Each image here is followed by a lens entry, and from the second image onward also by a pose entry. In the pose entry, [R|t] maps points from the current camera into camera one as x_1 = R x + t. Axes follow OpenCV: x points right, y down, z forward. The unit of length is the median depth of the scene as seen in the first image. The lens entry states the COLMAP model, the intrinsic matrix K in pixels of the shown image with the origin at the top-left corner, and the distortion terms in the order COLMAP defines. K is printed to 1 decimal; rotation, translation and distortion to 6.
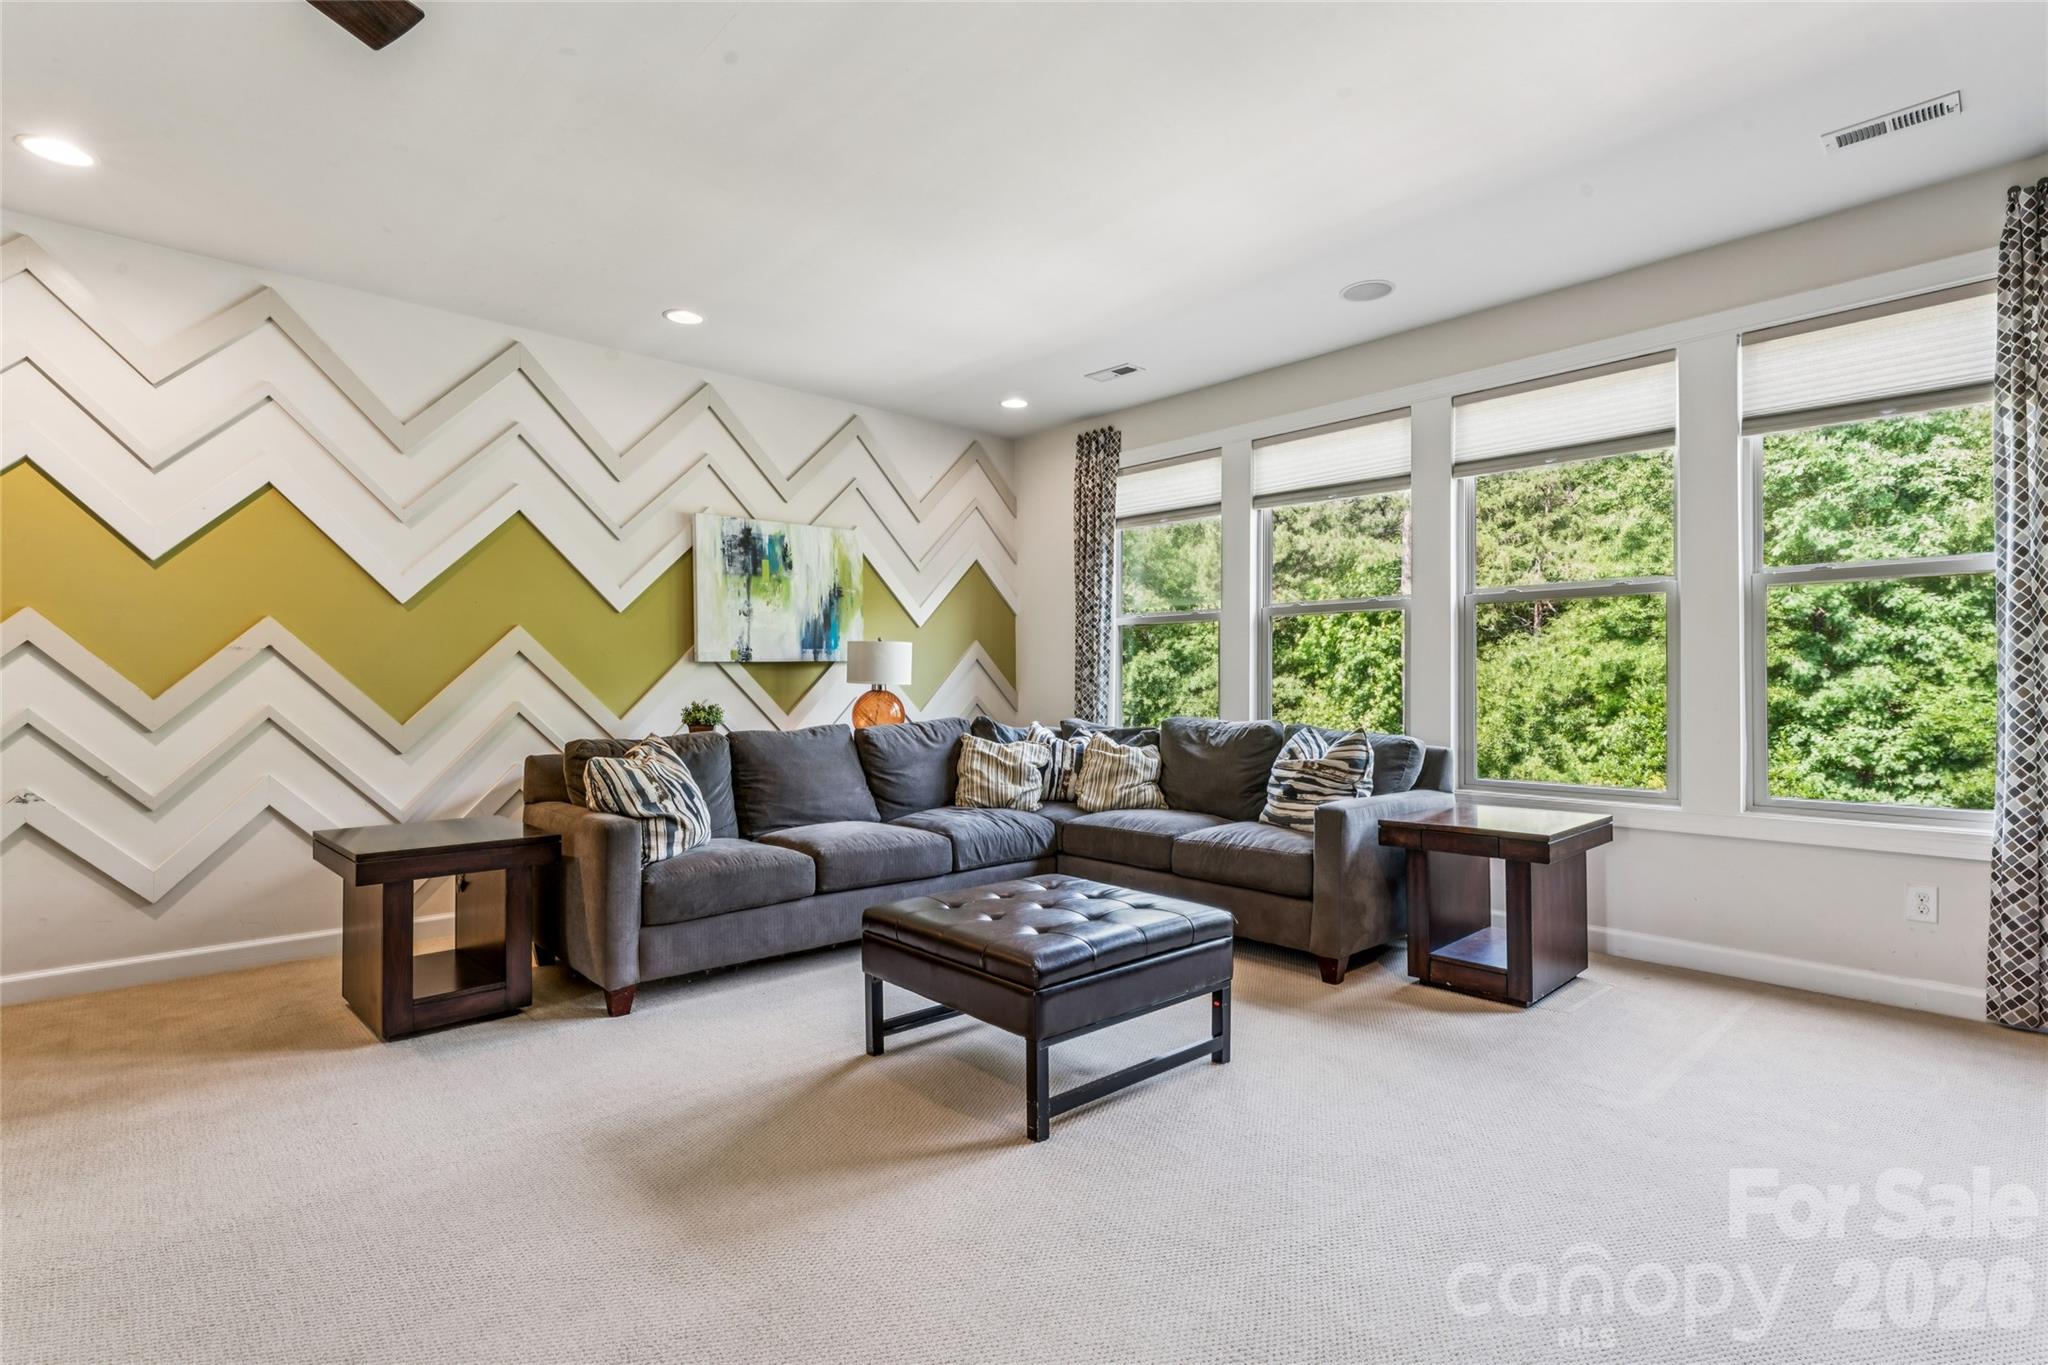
lens RADIAL K [[972.4, 0, 1016.1], [0, 972.4, 678.2], [0, 0, 1]] dist [0.000946, -0.000377]
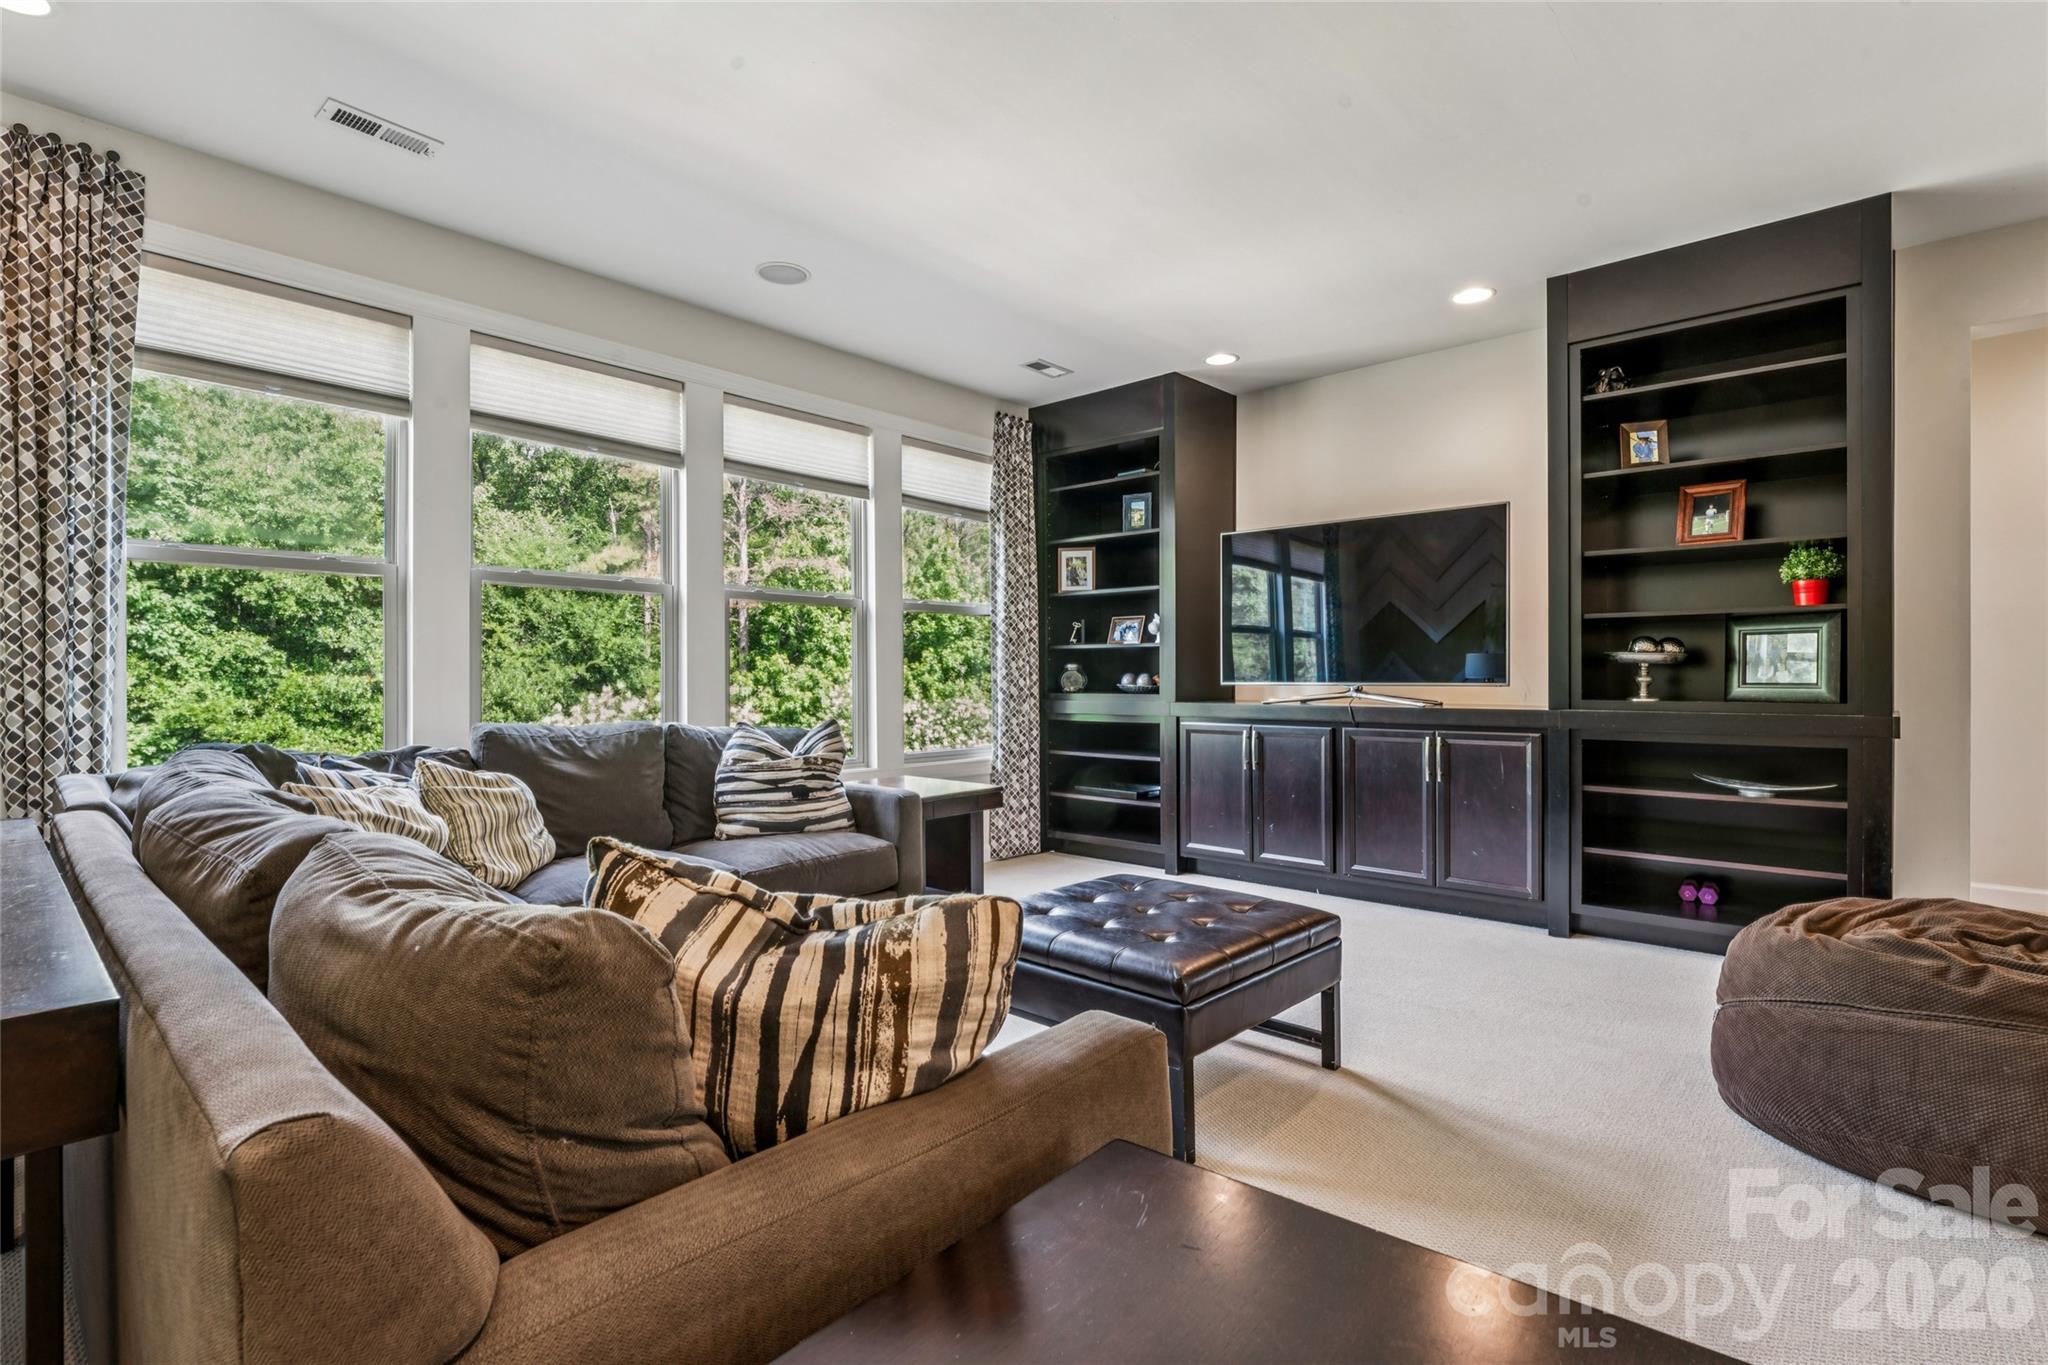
lens RADIAL K [[964.1, 0, 1021.1], [0, 964.1, 683.0], [0, 0, 1]] dist [0.000283, 0.000406]
pose [[-0.086979, -0.003240, 0.996205, -0.613589], [-0.005812, 0.999979, 0.002745, 0.009320], [-0.996193, -0.005552, -0.086996, 0.827069]]
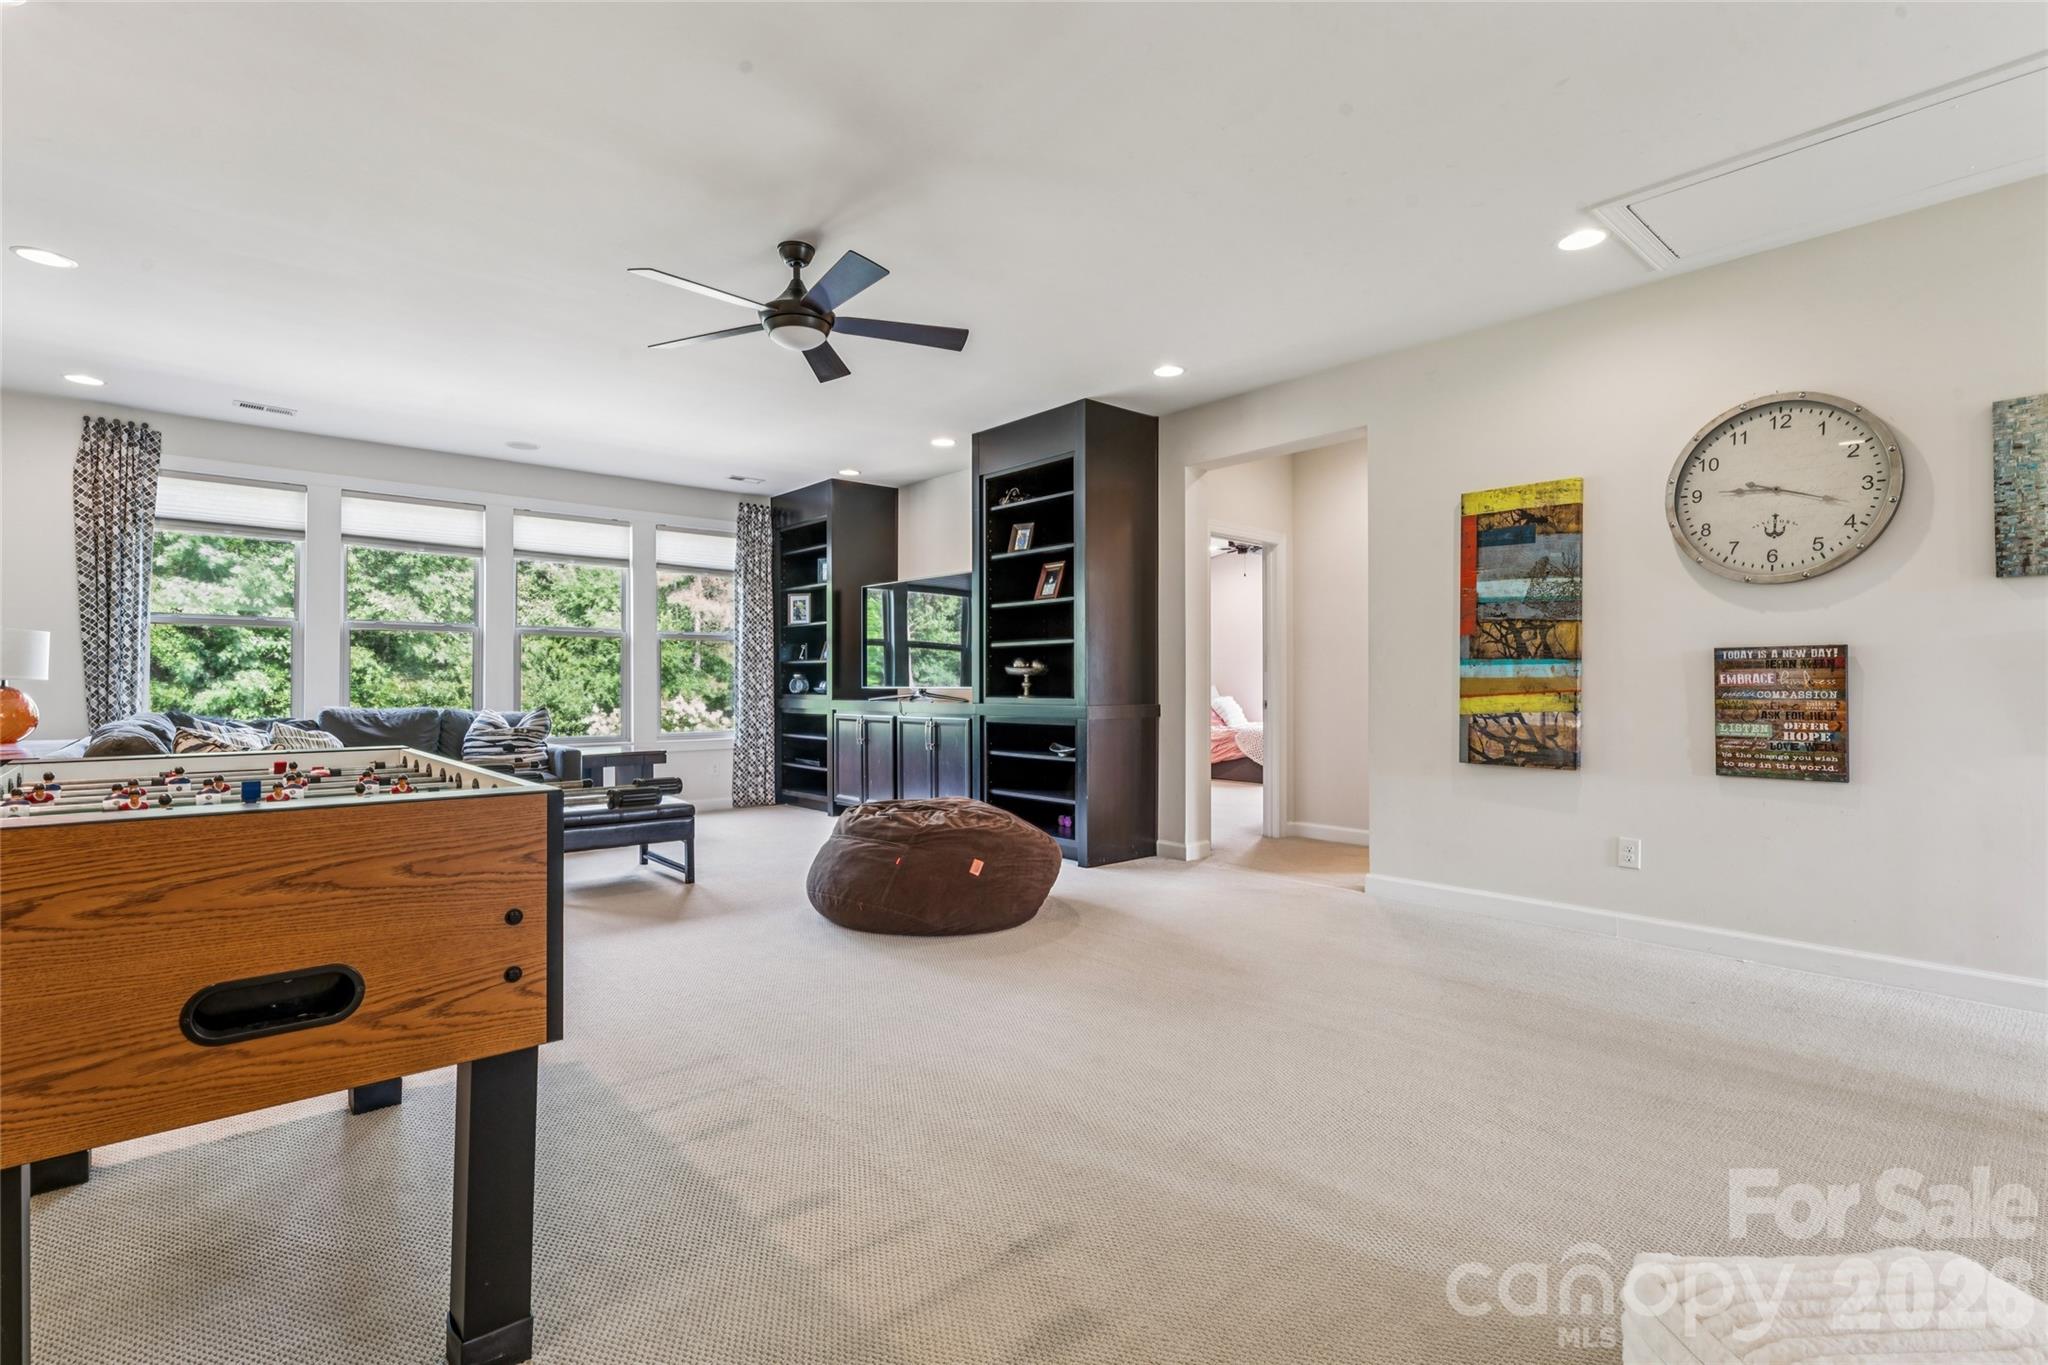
lens RADIAL K [[949.5, 0, 1018.0], [0, 949.5, 683.7], [0, 0, 1]] dist [-0.003297, 0.001613]
pose [[0.030261, 0.003856, 0.999535, -1.209870], [-0.007202, 0.999967, -0.003640, 0.008948], [-0.999516, -0.007089, 0.030287, 0.098342]]
